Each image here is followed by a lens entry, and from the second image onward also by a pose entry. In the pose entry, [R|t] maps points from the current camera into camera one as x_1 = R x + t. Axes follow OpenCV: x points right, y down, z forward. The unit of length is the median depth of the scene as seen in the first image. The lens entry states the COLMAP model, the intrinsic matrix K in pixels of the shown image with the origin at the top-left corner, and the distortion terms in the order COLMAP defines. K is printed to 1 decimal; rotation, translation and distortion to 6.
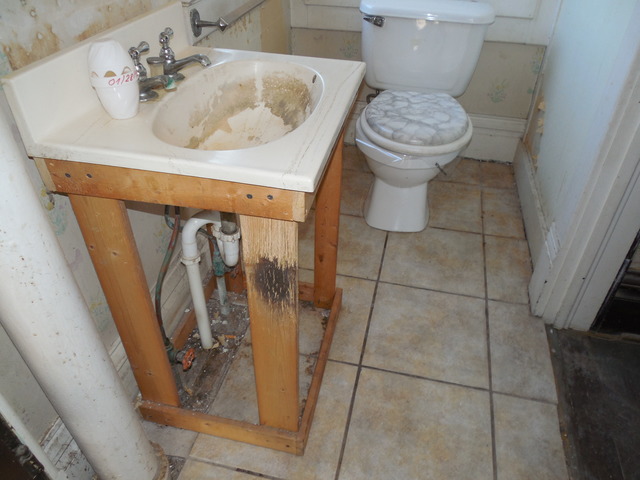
lens RADIAL K [[475.3, 0, 324.1], [0, 475.3, 236.4], [0, 0, 1]] dist [-0.003294, -0.002790]
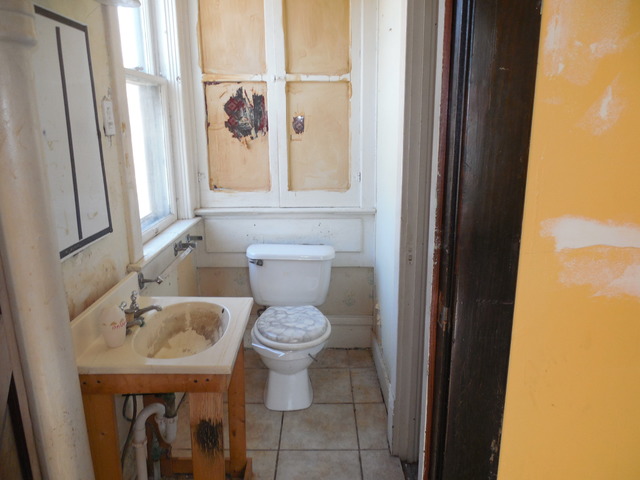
lens RADIAL K [[475.3, 0, 321.8], [0, 475.3, 234.5], [0, 0, 1]] dist [-0.003294, -0.002790]
pose [[0.972922, -0.064571, 0.221931, -0.024055], [0.150066, 0.906752, -0.394056, 0.091681], [-0.175792, 0.416690, 0.891889, -0.445691]]
